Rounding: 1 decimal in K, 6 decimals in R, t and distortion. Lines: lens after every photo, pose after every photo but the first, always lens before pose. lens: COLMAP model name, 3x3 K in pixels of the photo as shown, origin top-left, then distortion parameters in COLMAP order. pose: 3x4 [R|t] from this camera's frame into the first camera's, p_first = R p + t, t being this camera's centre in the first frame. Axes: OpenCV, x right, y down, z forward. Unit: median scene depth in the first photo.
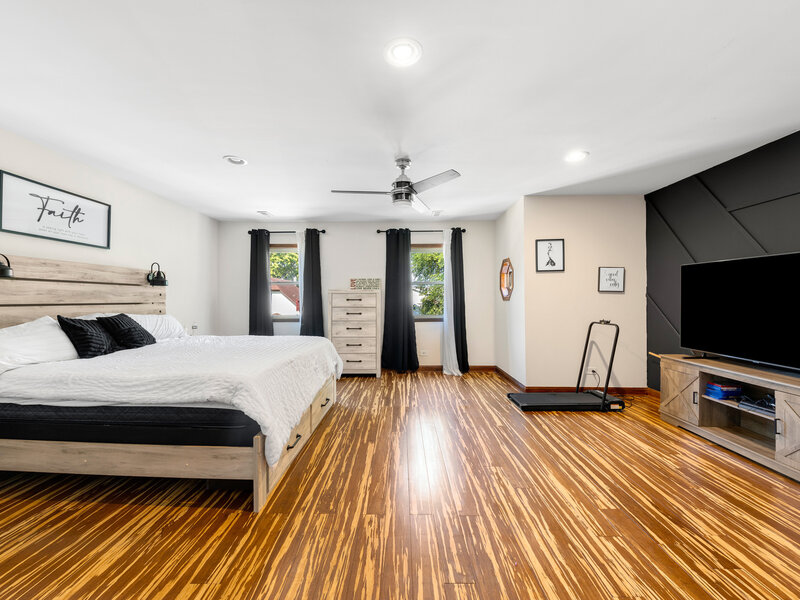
lens RADIAL K [[316.4, 0, 397.1], [0, 316.4, 297.2], [0, 0, 1]] dist [-0.000545, -0.000081]
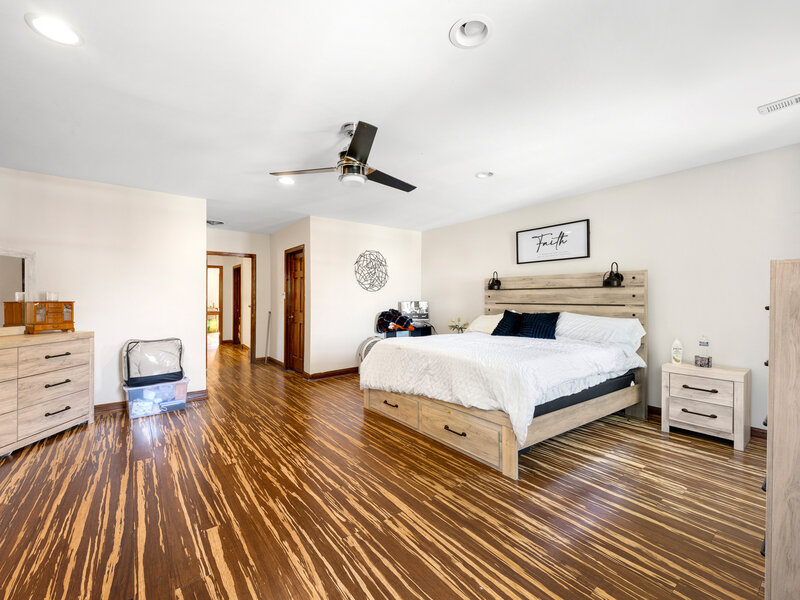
lens RADIAL K [[316.4, 0, 397.1], [0, 316.4, 299.9], [0, 0, 1]] dist [-0.000545, -0.000081]
pose [[-0.757161, 0.006935, -0.653192, 0.450359], [0.003386, 0.999972, 0.006691, -0.008239], [0.653220, 0.002854, -0.757163, 1.676171]]
